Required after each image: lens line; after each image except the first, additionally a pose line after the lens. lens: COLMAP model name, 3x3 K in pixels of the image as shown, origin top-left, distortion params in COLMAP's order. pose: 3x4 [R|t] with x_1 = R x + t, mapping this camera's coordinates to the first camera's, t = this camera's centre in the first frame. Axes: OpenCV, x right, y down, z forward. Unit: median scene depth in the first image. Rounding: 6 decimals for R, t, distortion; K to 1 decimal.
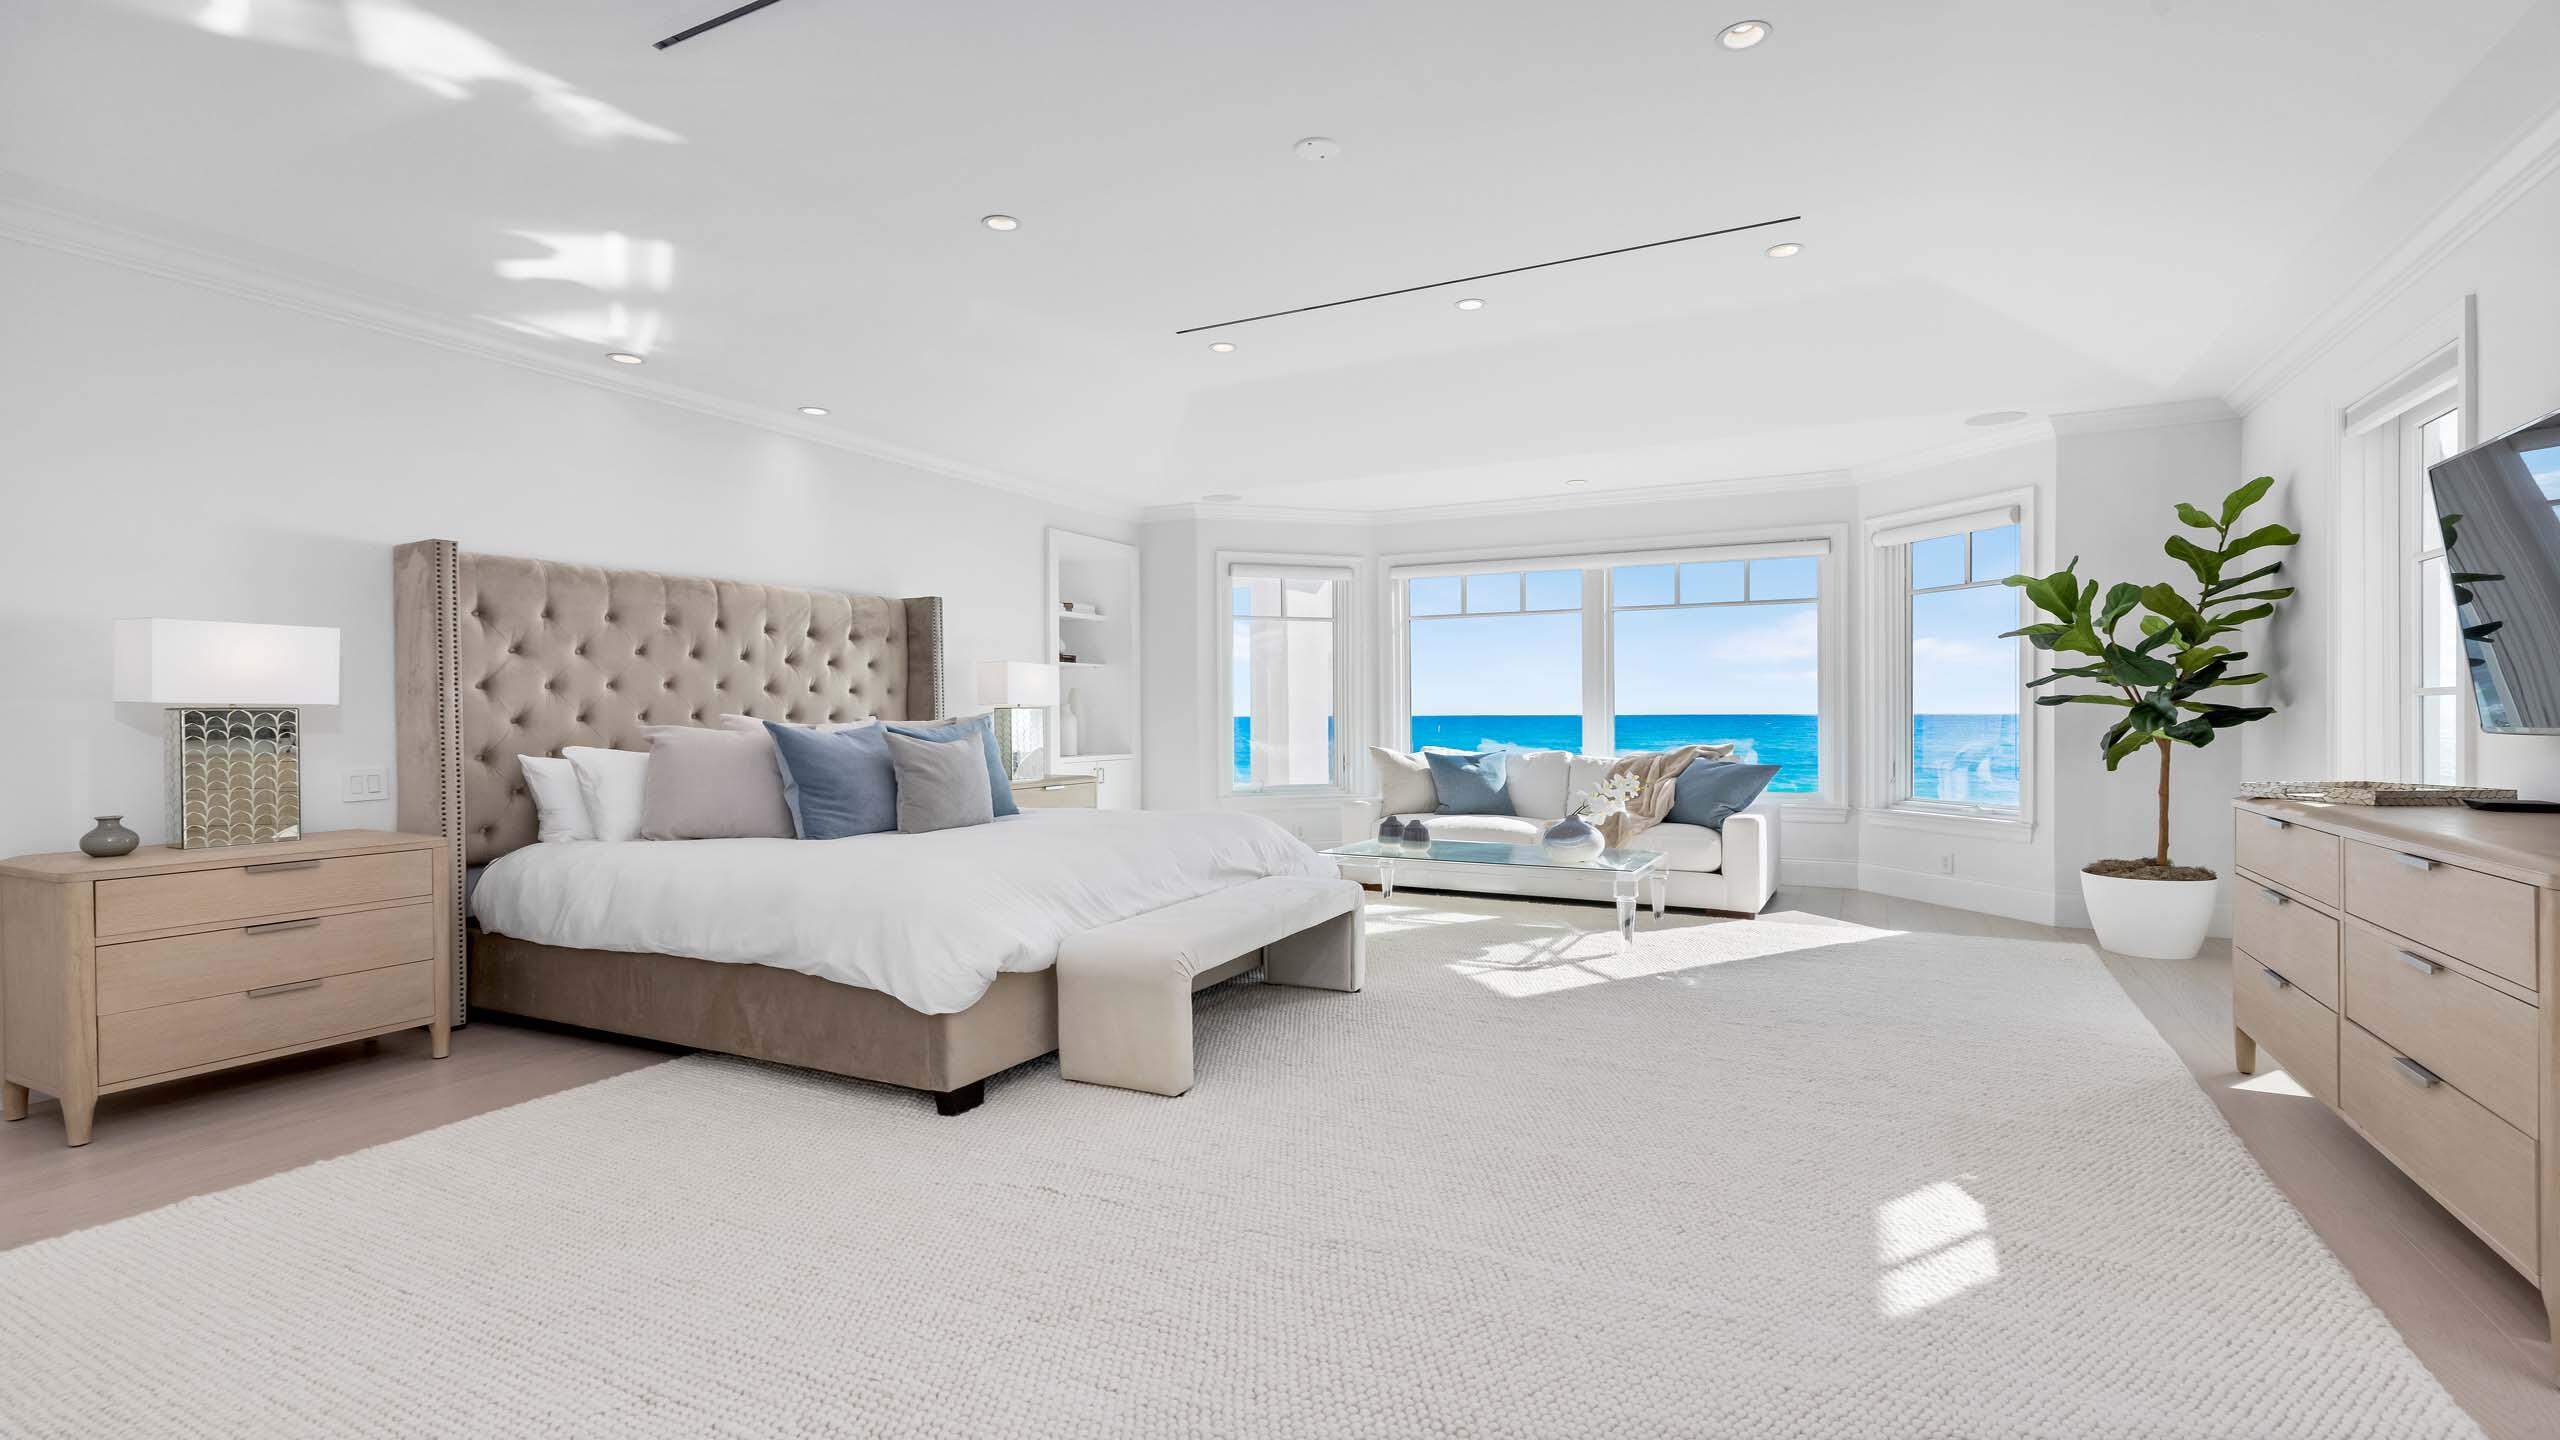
lens RADIAL K [[1168.3, 0, 1278.0], [0, 1168.3, 720.2], [0, 0, 1]] dist [0.000426, -0.000330]
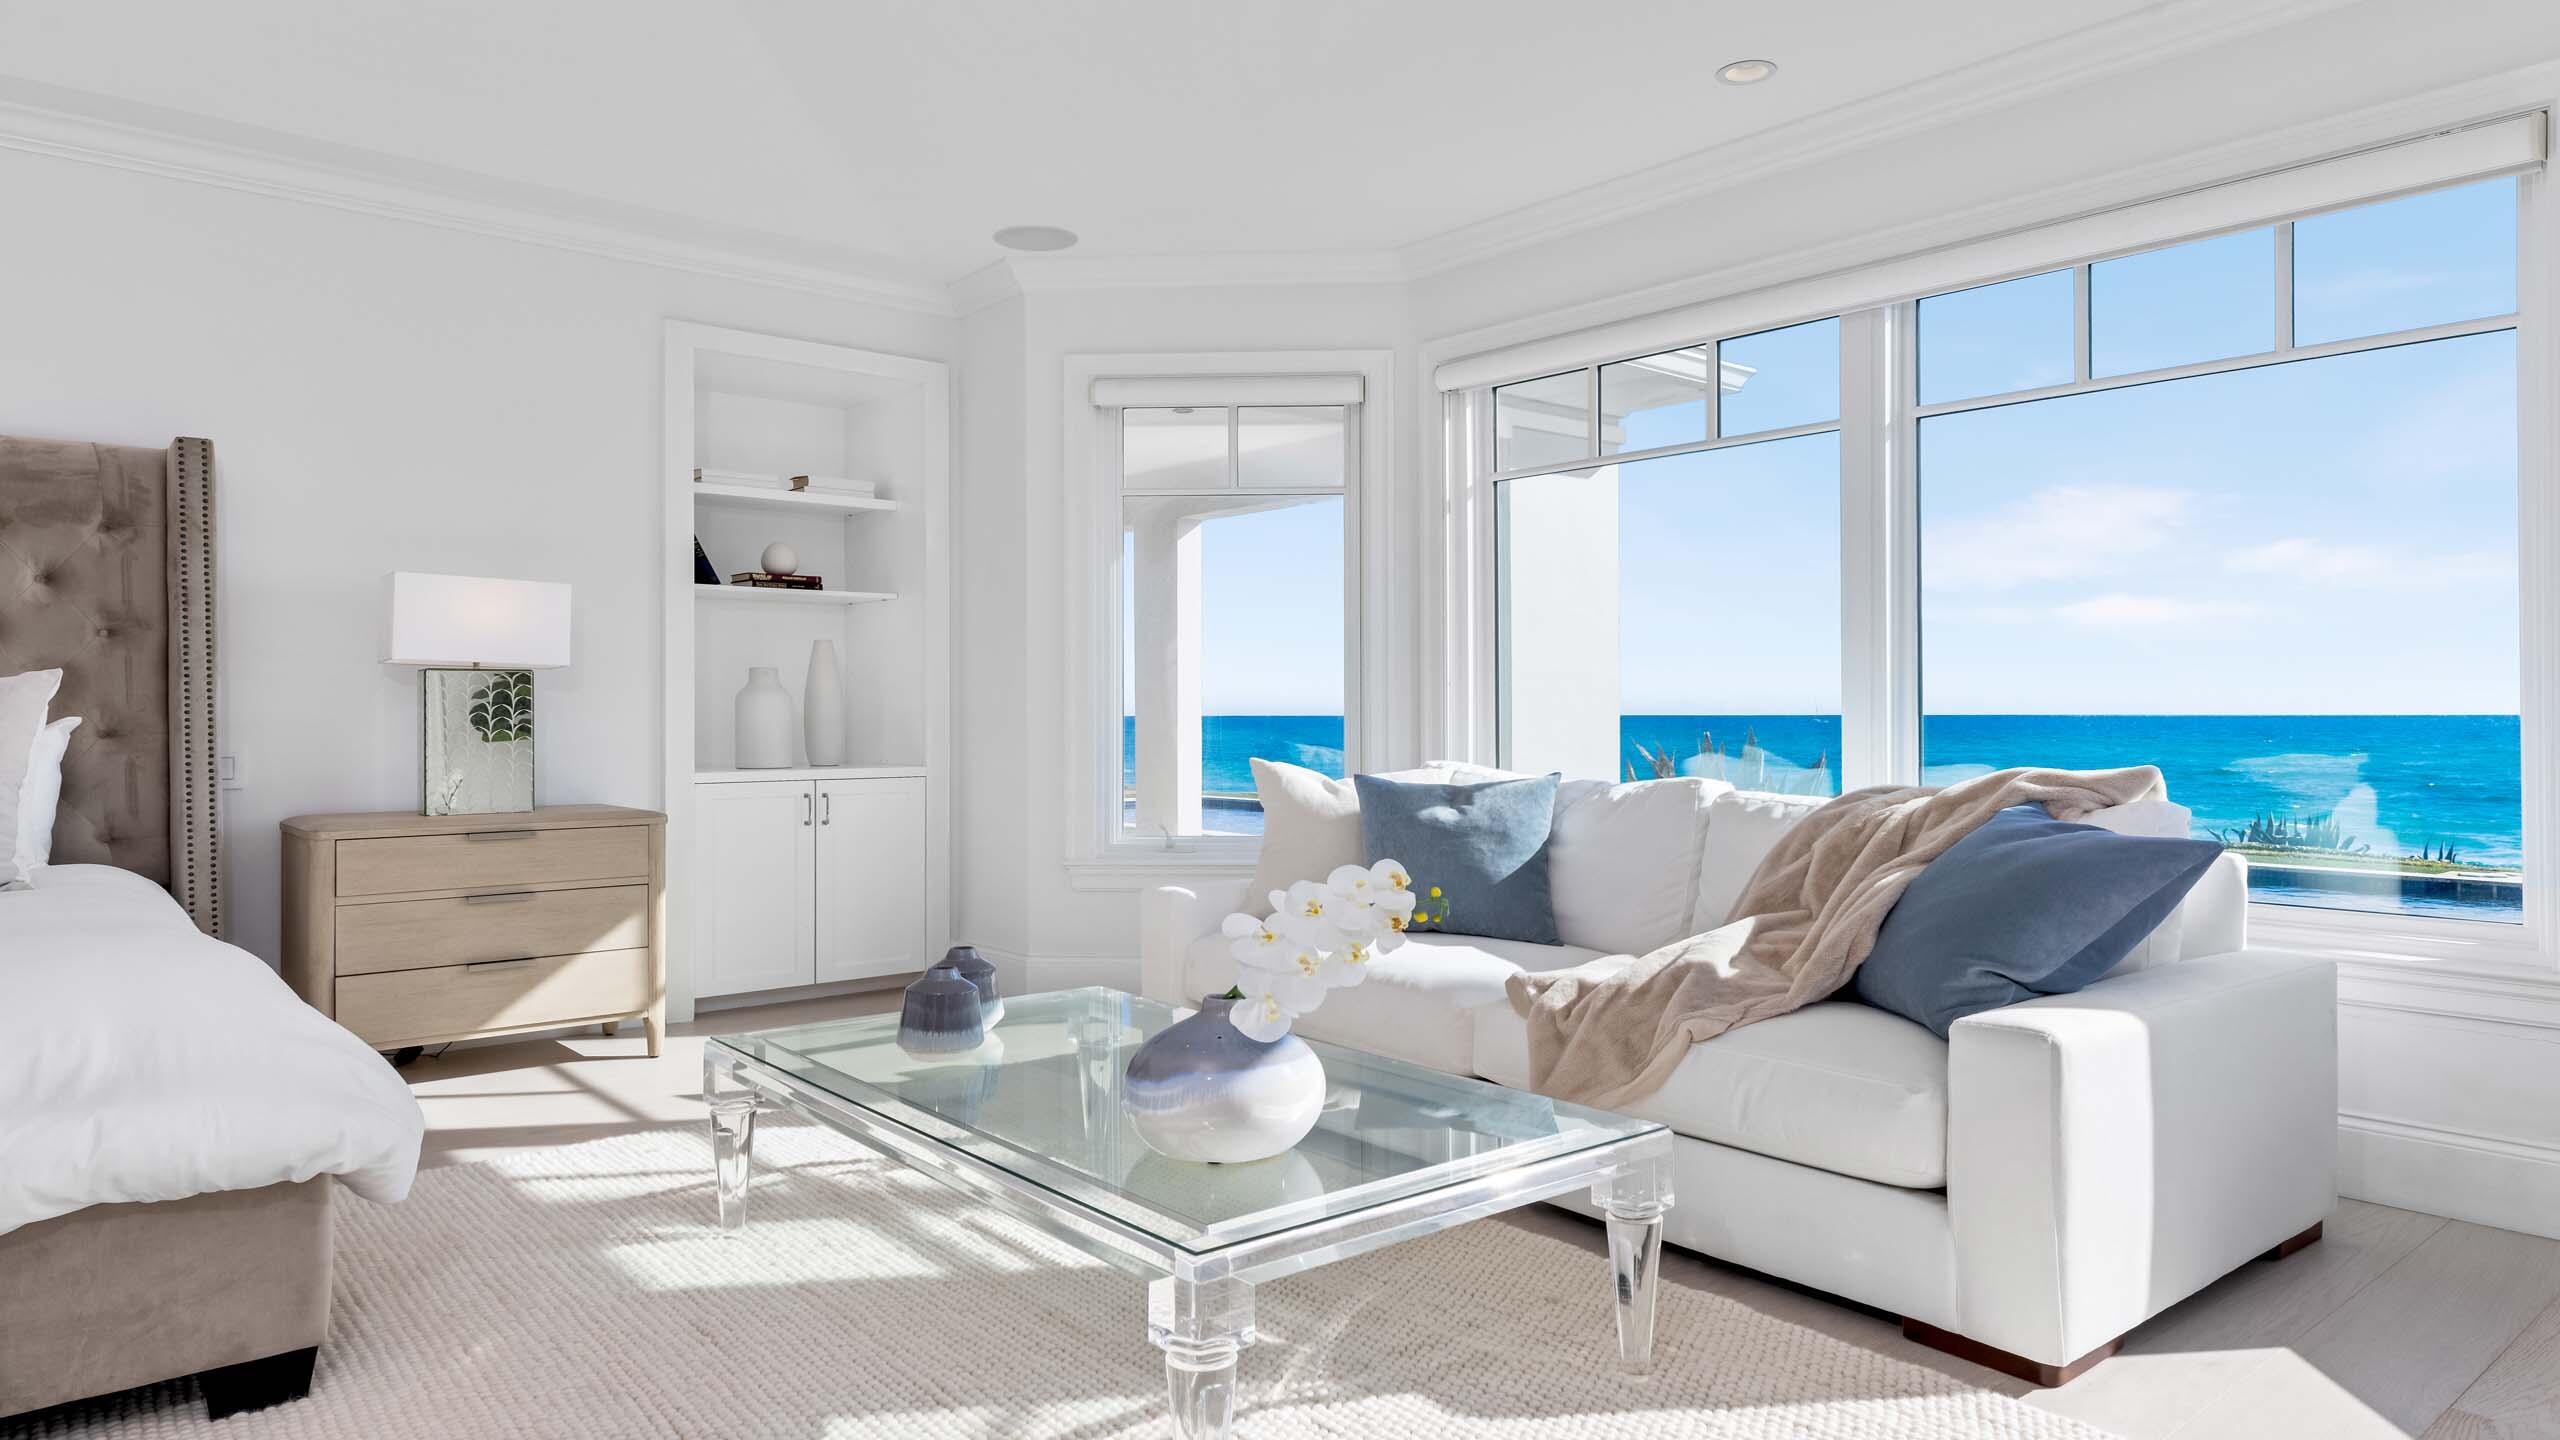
lens RADIAL K [[1569.5, 0, 1281.8], [0, 1569.5, 717.5], [0, 0, 1]] dist [0.008706, 0.001362]
pose [[0.922369, 0.006946, -0.386247, 0.321657], [-0.006428, 0.999976, 0.002634, 0.005372], [0.386256, 0.000053, 0.922391, 0.477532]]
